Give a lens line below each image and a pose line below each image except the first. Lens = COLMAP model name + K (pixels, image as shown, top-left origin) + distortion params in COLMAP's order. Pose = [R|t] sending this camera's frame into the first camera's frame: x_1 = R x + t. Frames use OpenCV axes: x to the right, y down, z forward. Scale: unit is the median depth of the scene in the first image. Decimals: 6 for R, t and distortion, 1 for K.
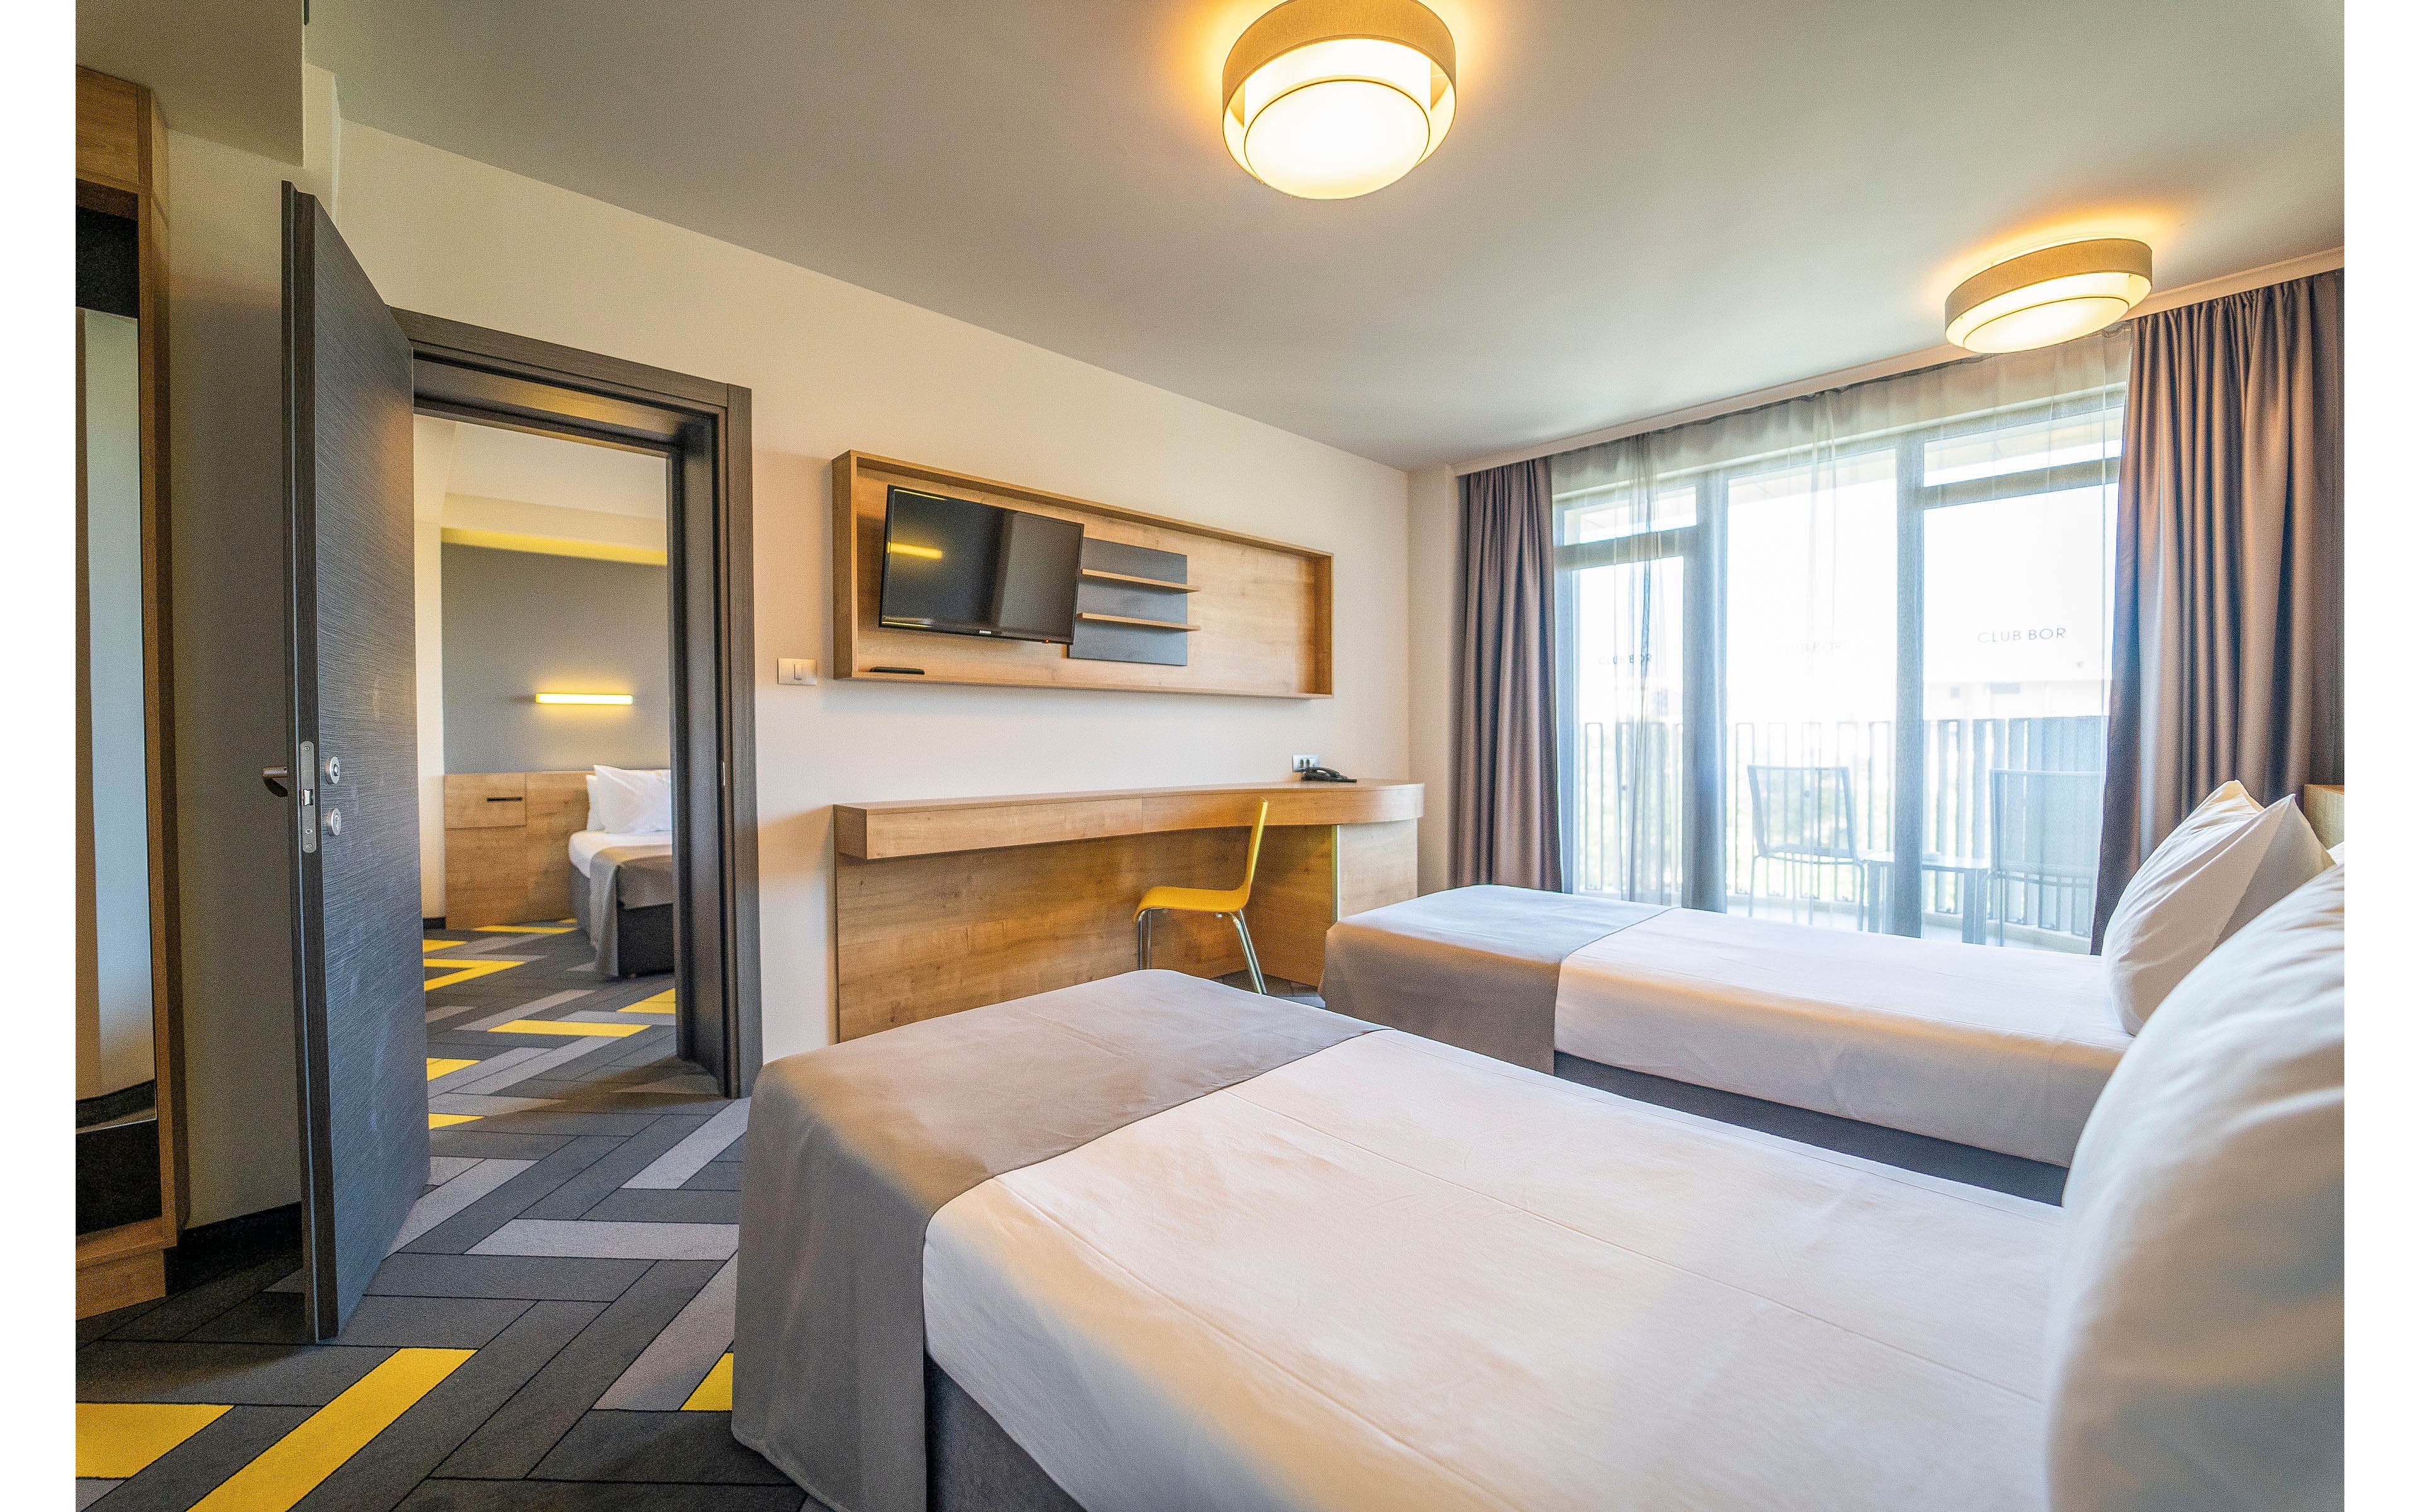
lens RADIAL K [[981.1, 0, 1210.0], [0, 981.1, 756.0], [0, 0, 1]] dist [0.000094, 0.000002]
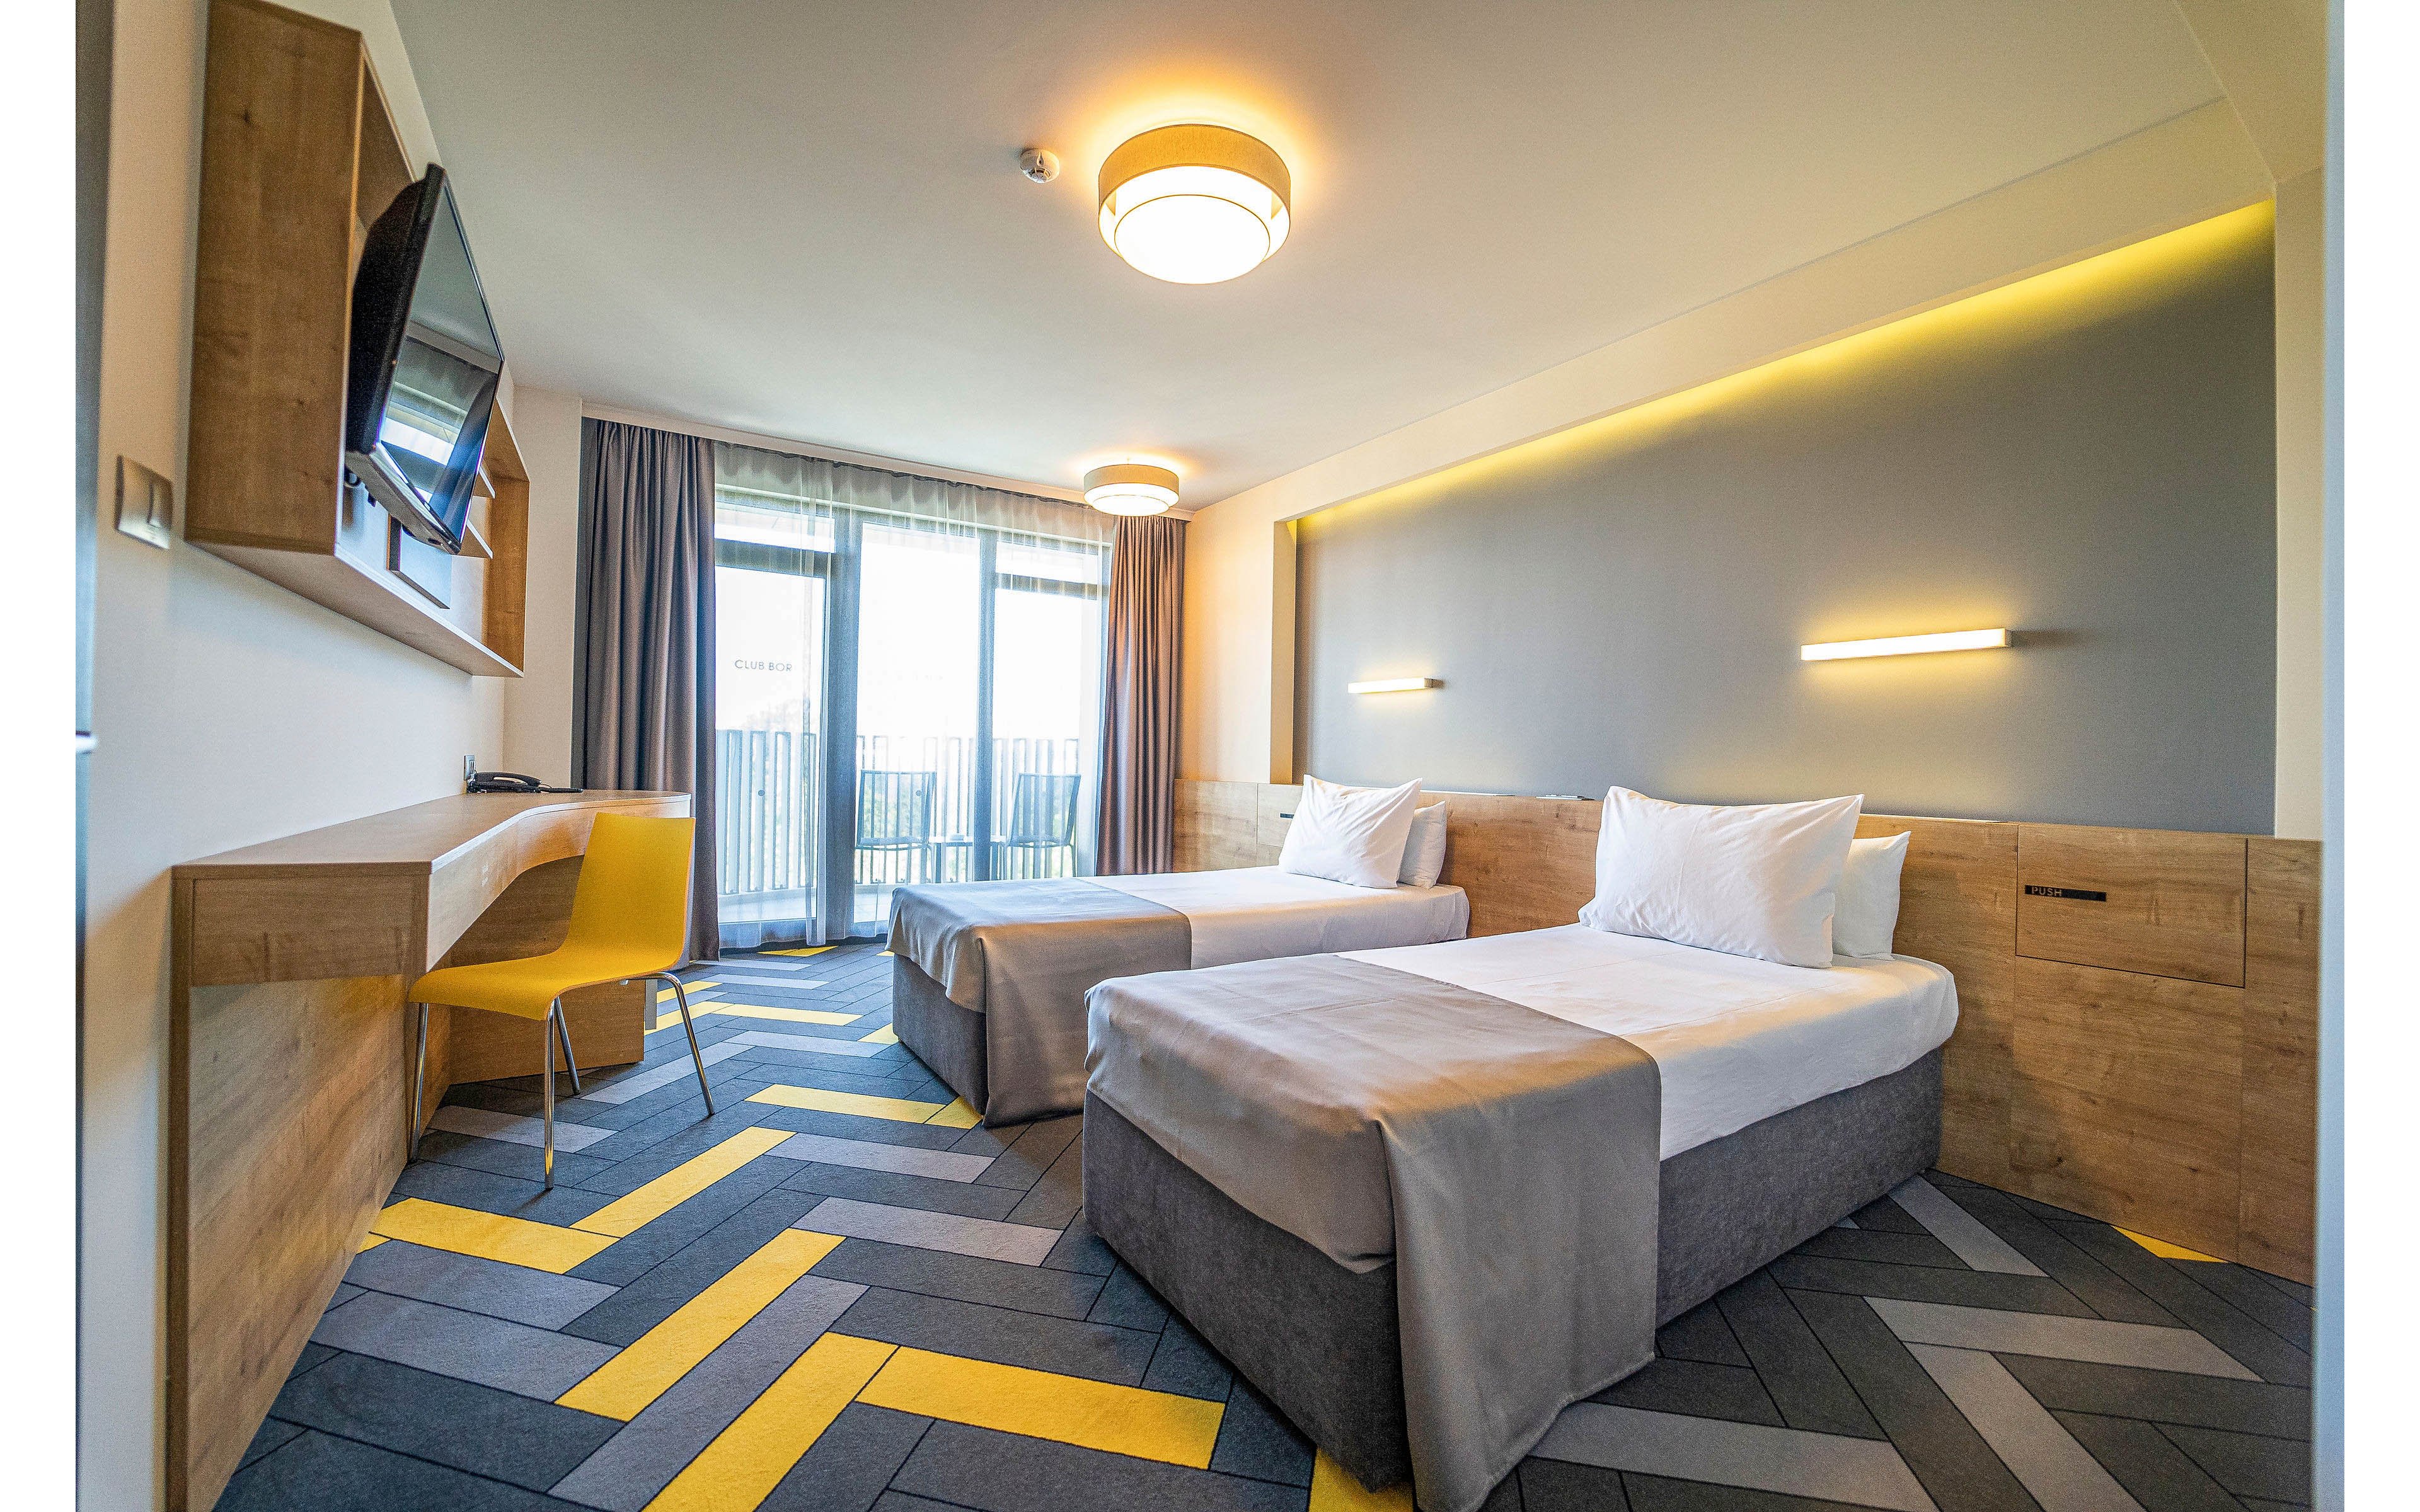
lens RADIAL K [[933.4, 0, 1210.0], [0, 933.4, 756.0], [0, 0, 1]] dist [-0.001324, -0.000084]
pose [[0.181884, 0.017736, 0.983160, -0.466308], [0.003143, 0.999822, -0.018618, 0.014344], [-0.983315, 0.006476, 0.181796, 0.398415]]
